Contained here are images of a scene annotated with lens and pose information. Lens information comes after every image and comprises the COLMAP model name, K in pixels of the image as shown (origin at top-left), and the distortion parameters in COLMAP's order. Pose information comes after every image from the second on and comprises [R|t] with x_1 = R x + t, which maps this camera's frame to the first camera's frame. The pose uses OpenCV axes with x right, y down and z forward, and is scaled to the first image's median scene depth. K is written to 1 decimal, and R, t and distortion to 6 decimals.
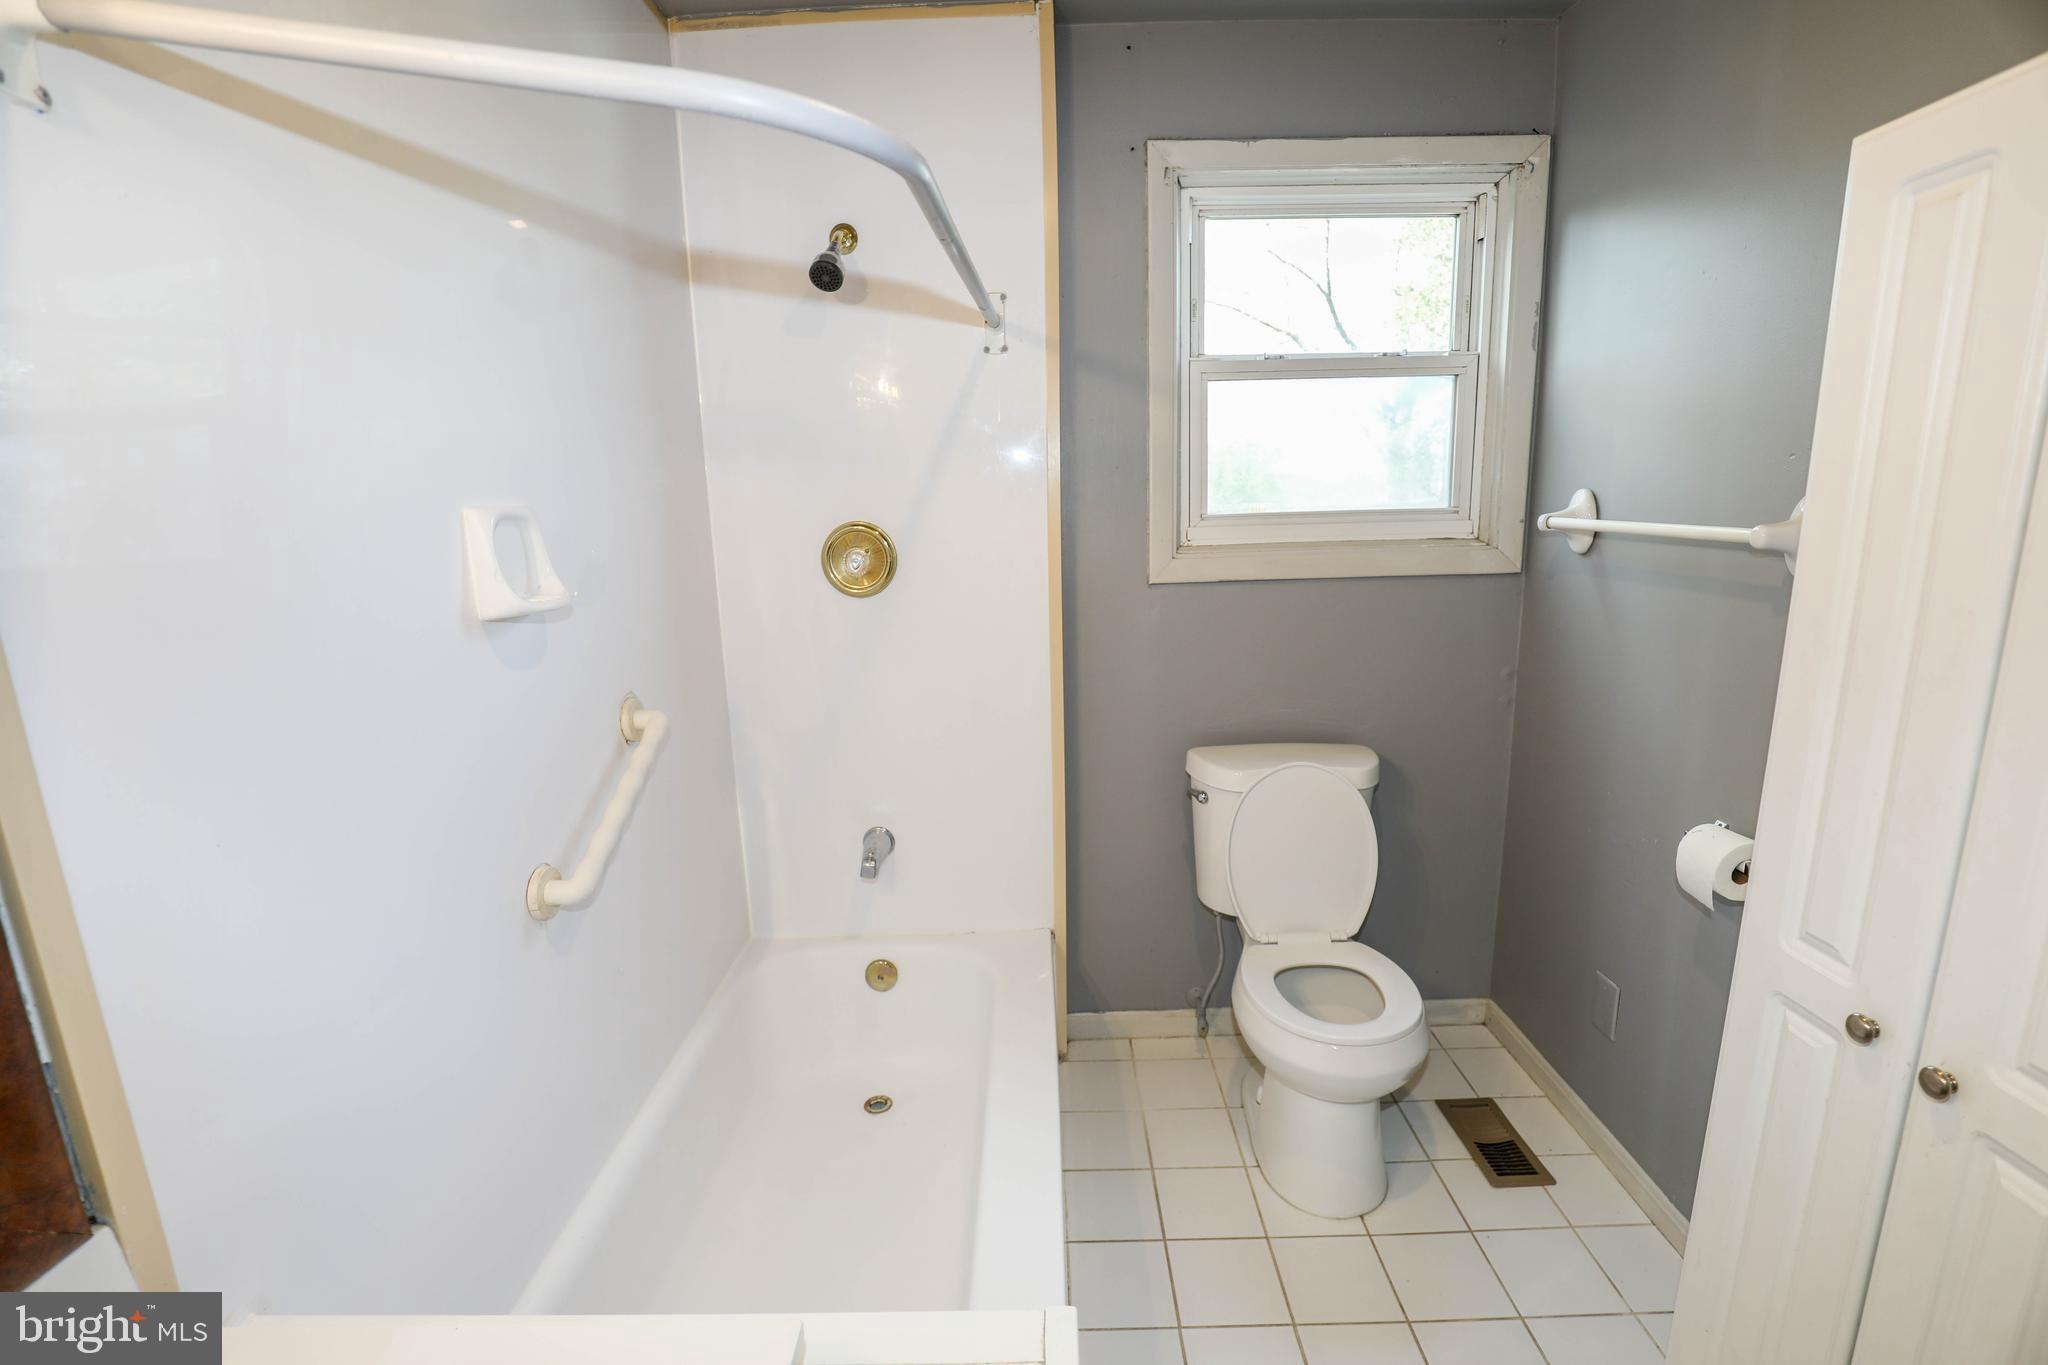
lens RADIAL K [[933.0, 0, 1029.4], [0, 933.0, 694.2], [0, 0, 1]] dist [-0.021735, 0.001251]
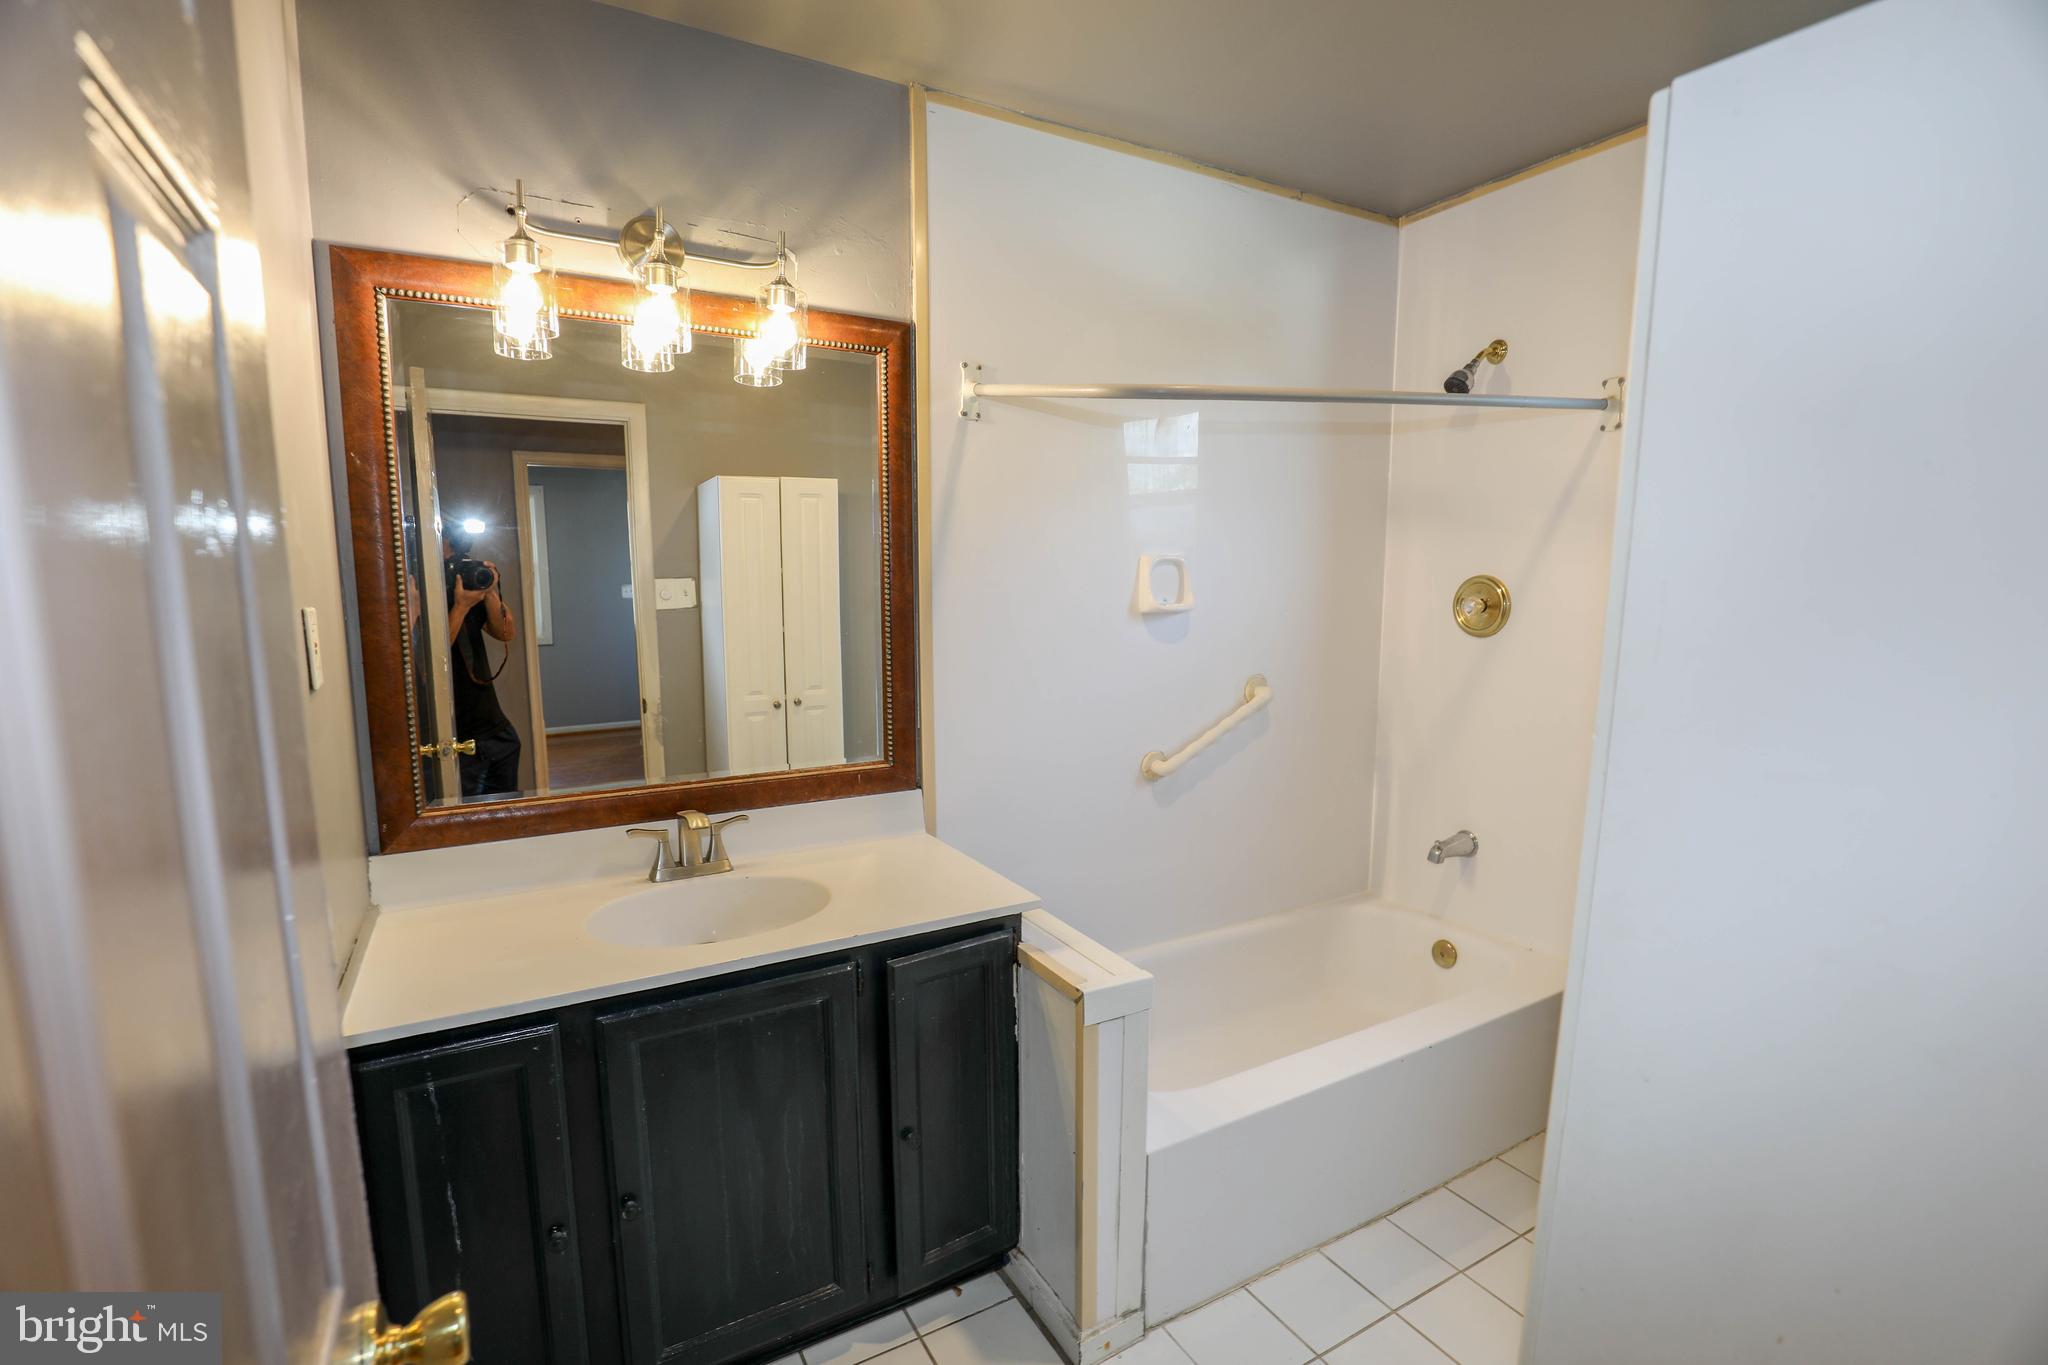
lens RADIAL K [[933.0, 0, 1029.7], [0, 933.0, 688.7], [0, 0, 1]] dist [-0.021735, 0.001251]
pose [[0.504874, 0.145101, -0.850910, 0.605747], [-0.192619, 0.979852, 0.052801, 0.011920], [0.841427, 0.137244, 0.522651, -0.121912]]
